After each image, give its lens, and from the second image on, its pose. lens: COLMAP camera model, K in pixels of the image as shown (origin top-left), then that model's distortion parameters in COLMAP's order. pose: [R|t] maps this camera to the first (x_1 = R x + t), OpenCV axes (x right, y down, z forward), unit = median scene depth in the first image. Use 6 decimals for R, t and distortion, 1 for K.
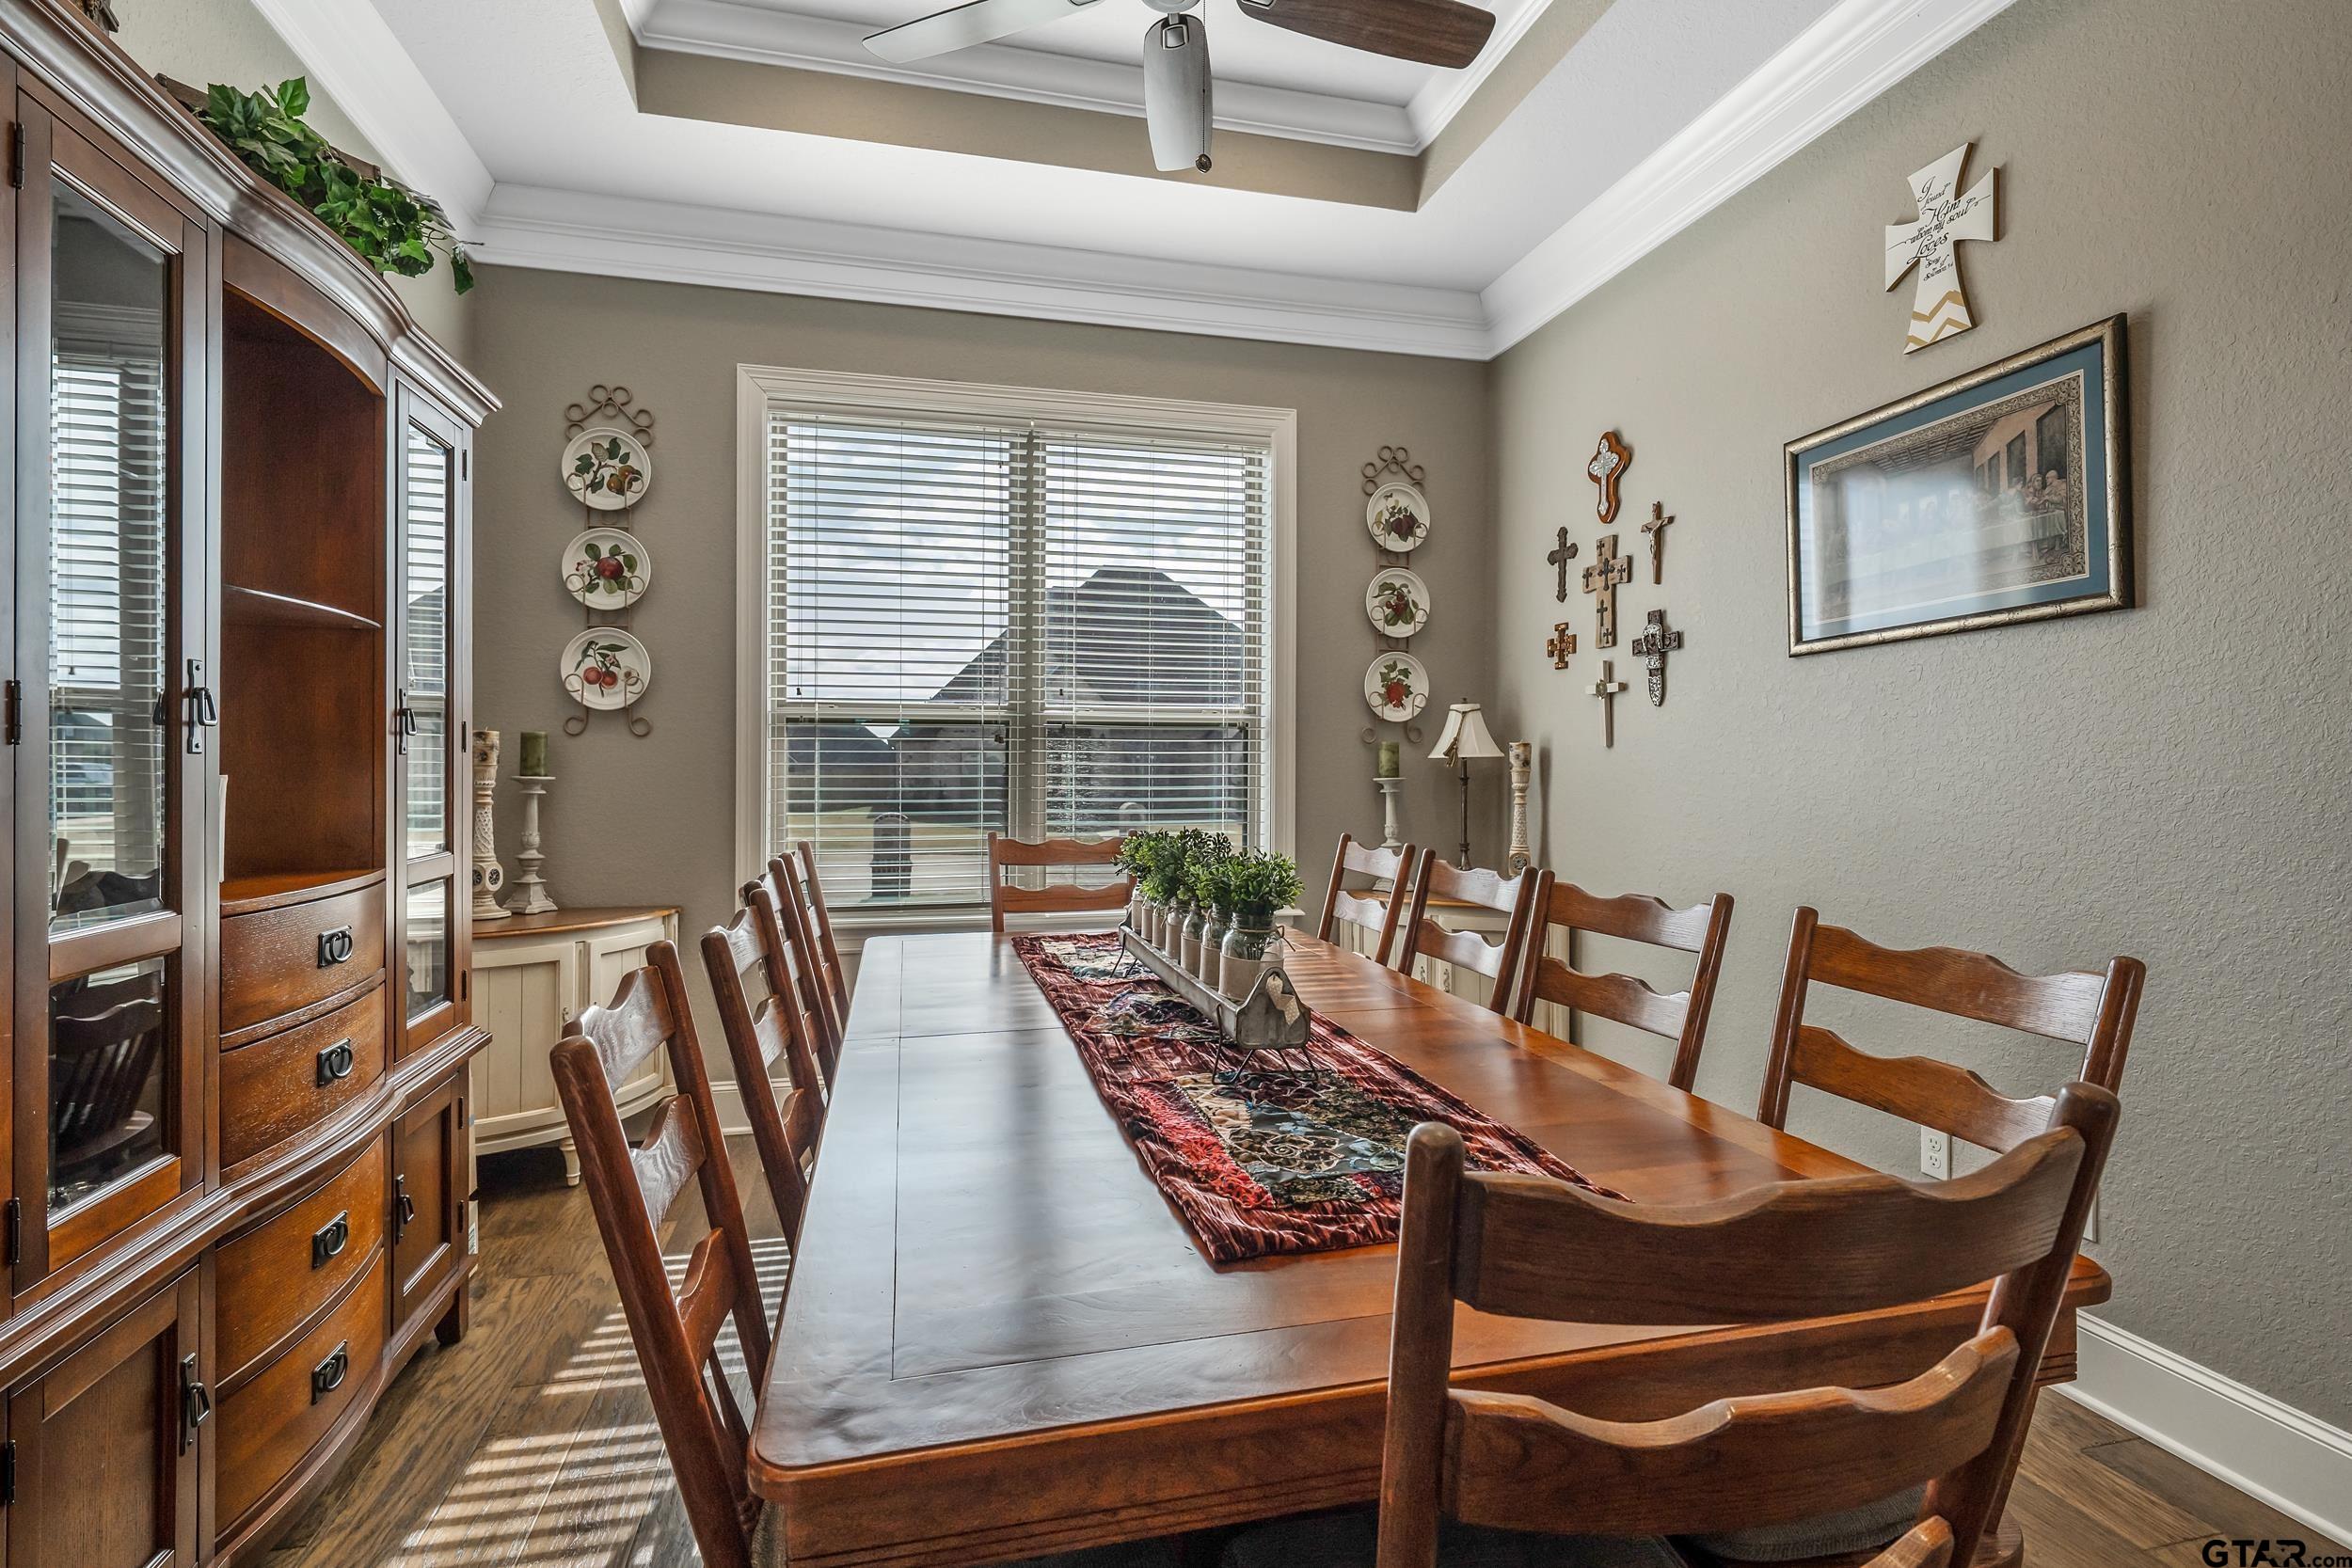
lens RADIAL K [[1106.2, 0, 1176.0], [0, 1106.2, 784.0], [0, 0, 1]] dist [0.000504, 0.000154]
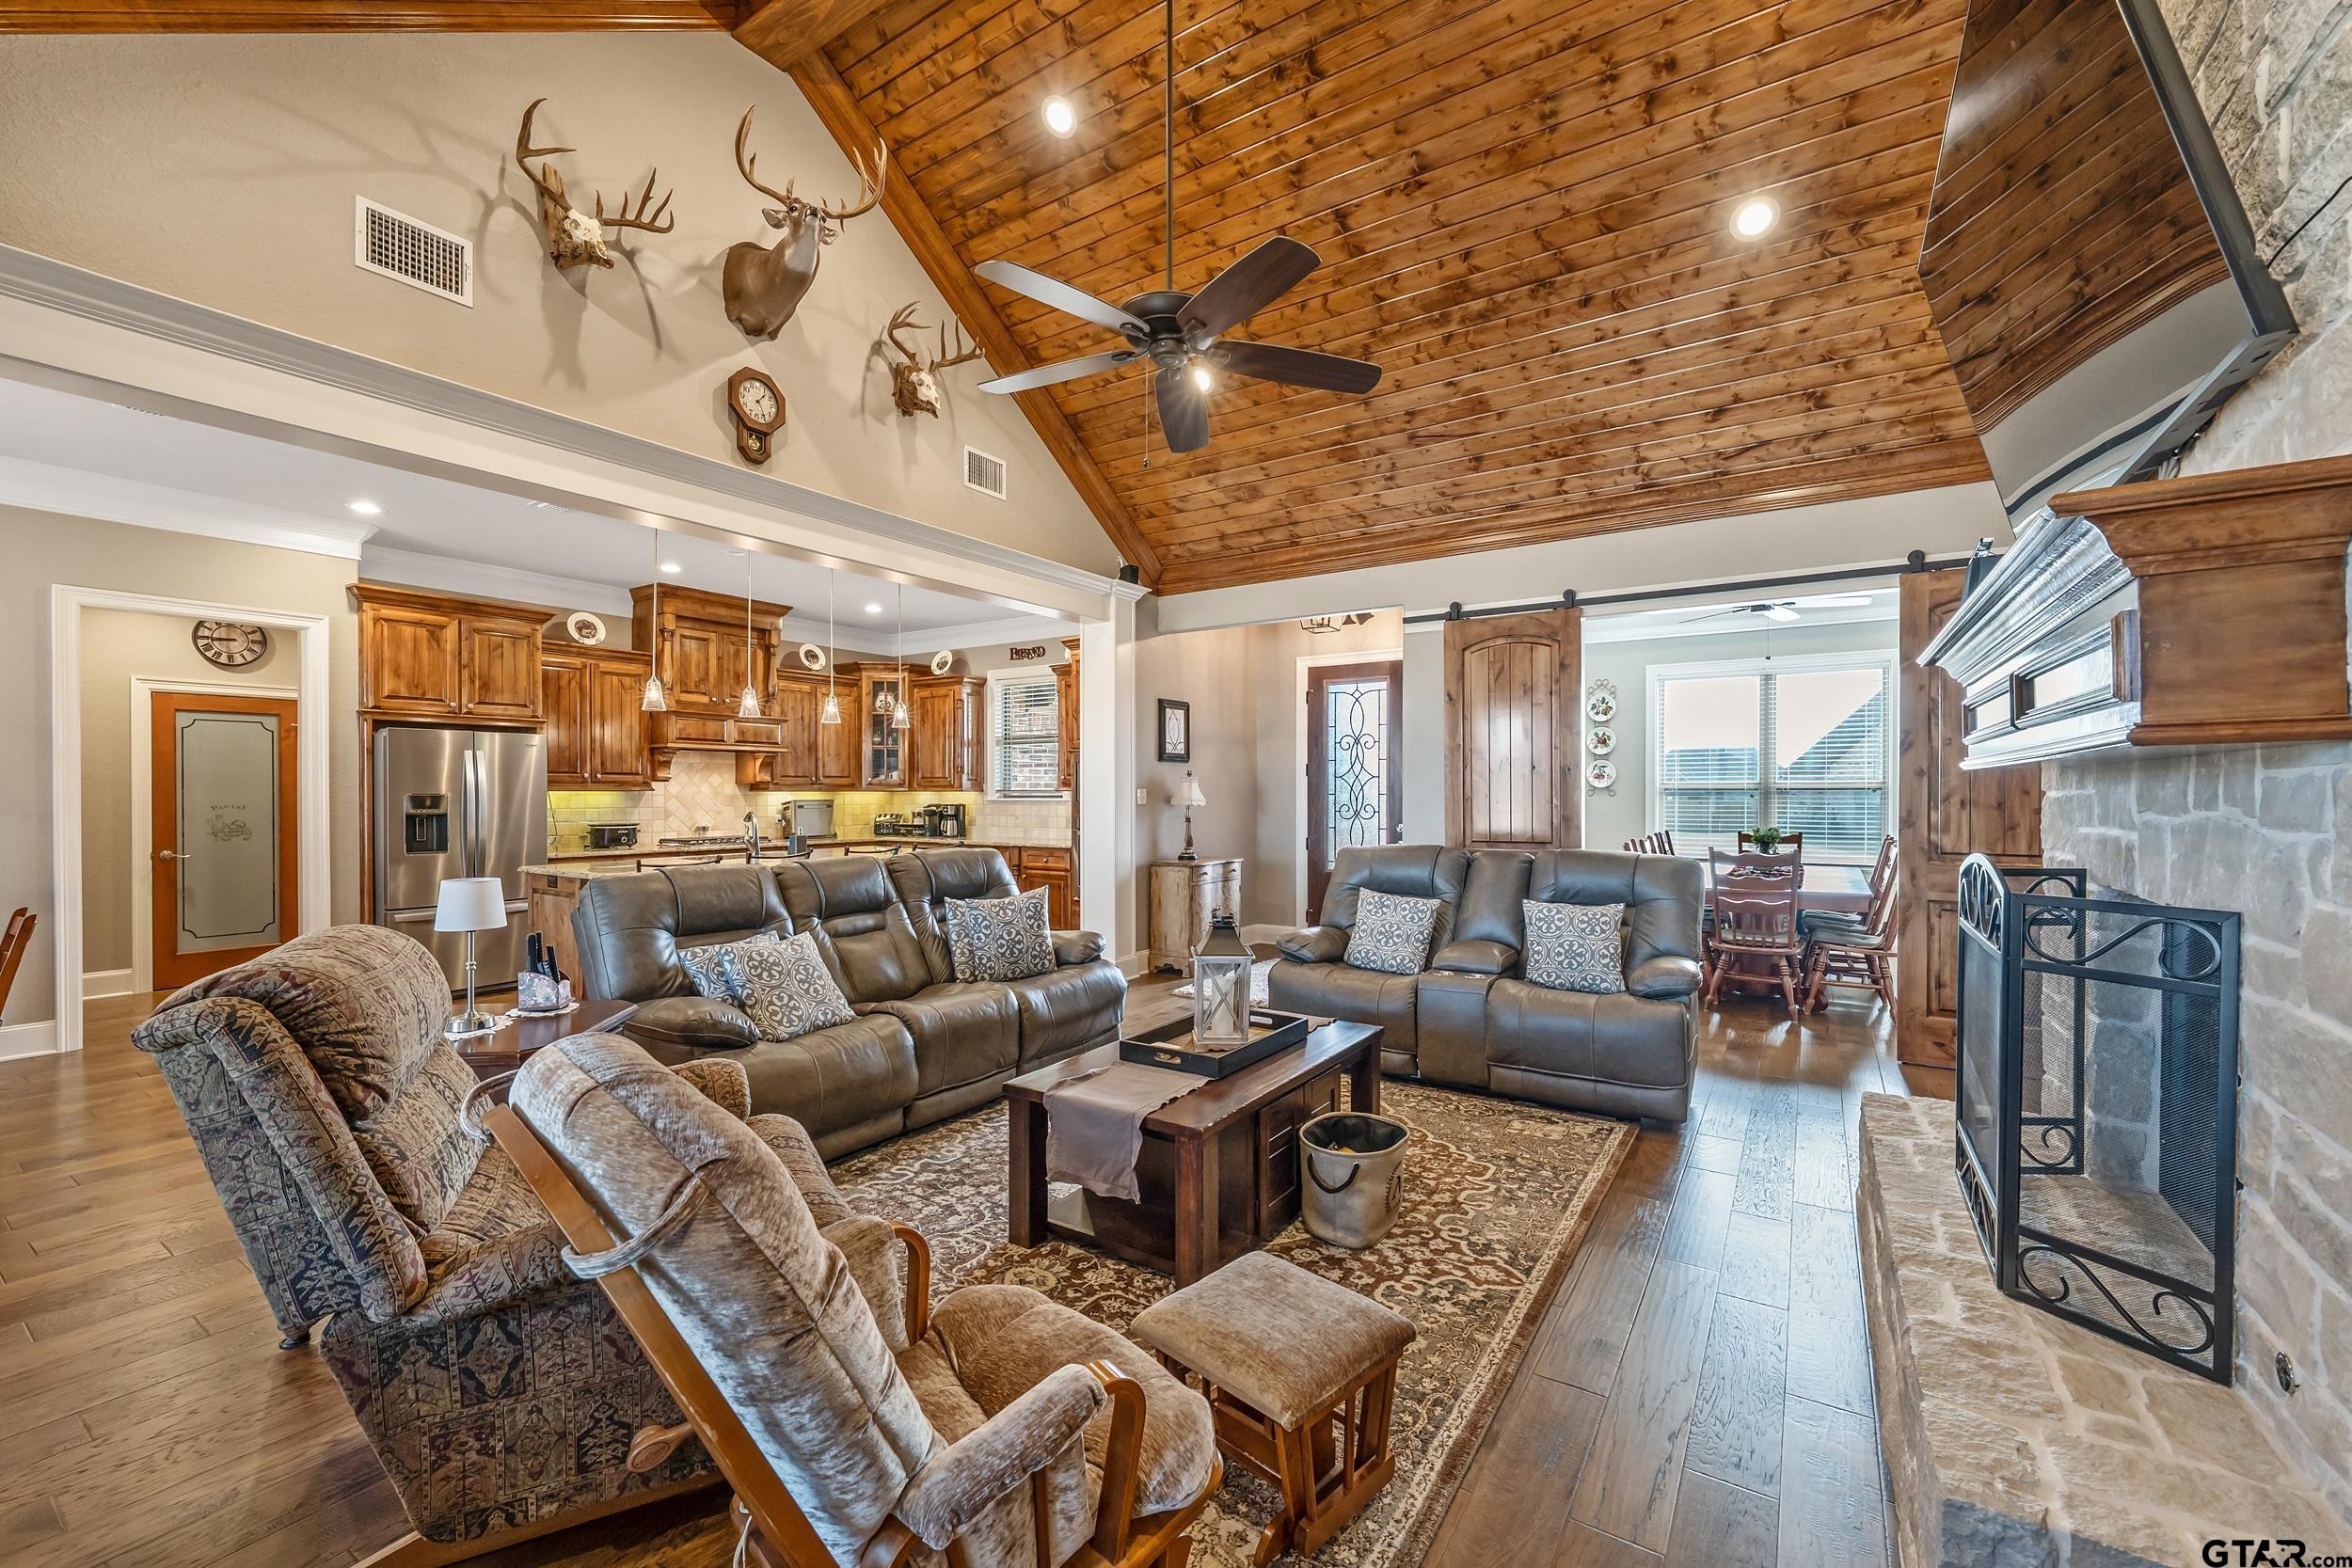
lens RADIAL K [[948.5, 0, 1181.5], [0, 948.5, 795.4], [0, 0, 1]] dist [-0.004868, 0.000031]
pose [[0.671056, 0.001422, -0.741406, 0.636868], [-0.008087, 0.999953, -0.005401, -0.020251], [0.741363, 0.009620, 0.671035, -1.586287]]
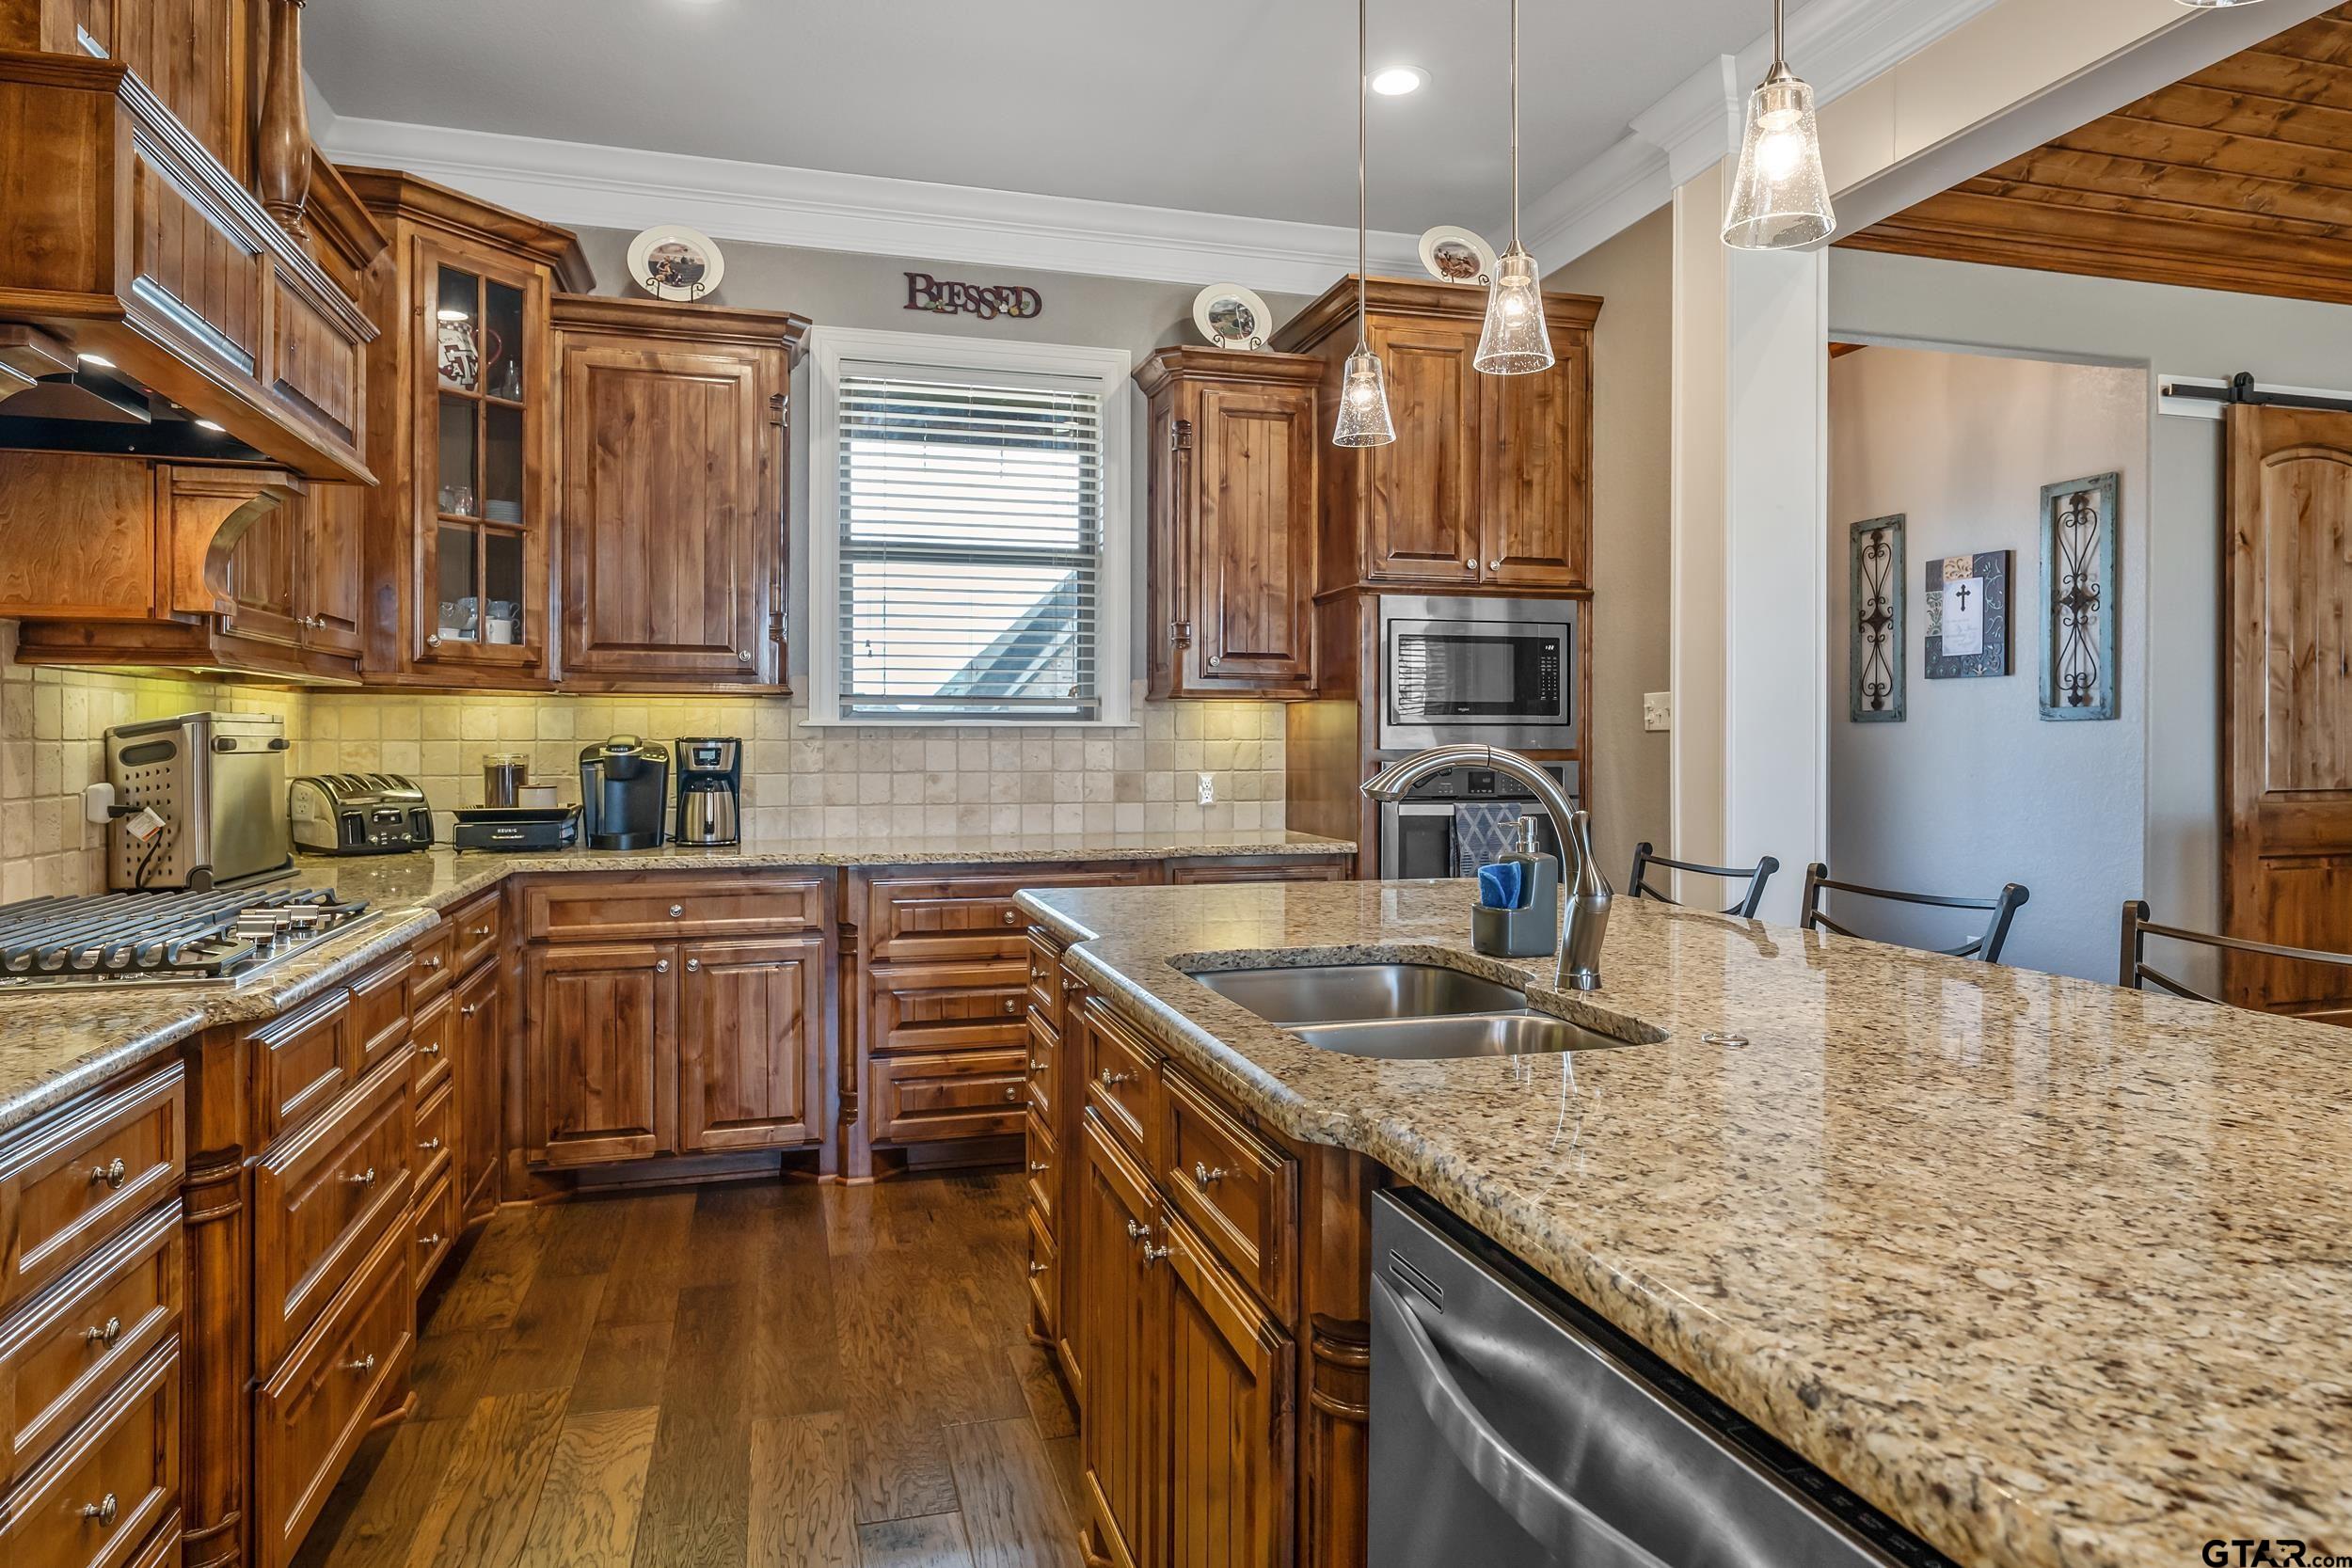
lens RADIAL K [[1400.2, 0, 1172.4], [0, 1400.2, 745.6], [0, 0, 1]] dist [0.003197, 0.000444]
pose [[0.999644, -0.000420, 0.026662, -1.393196], [0.000674, 0.999954, -0.009527, 0.013283], [-0.026656, 0.009541, 0.999599, -1.485218]]
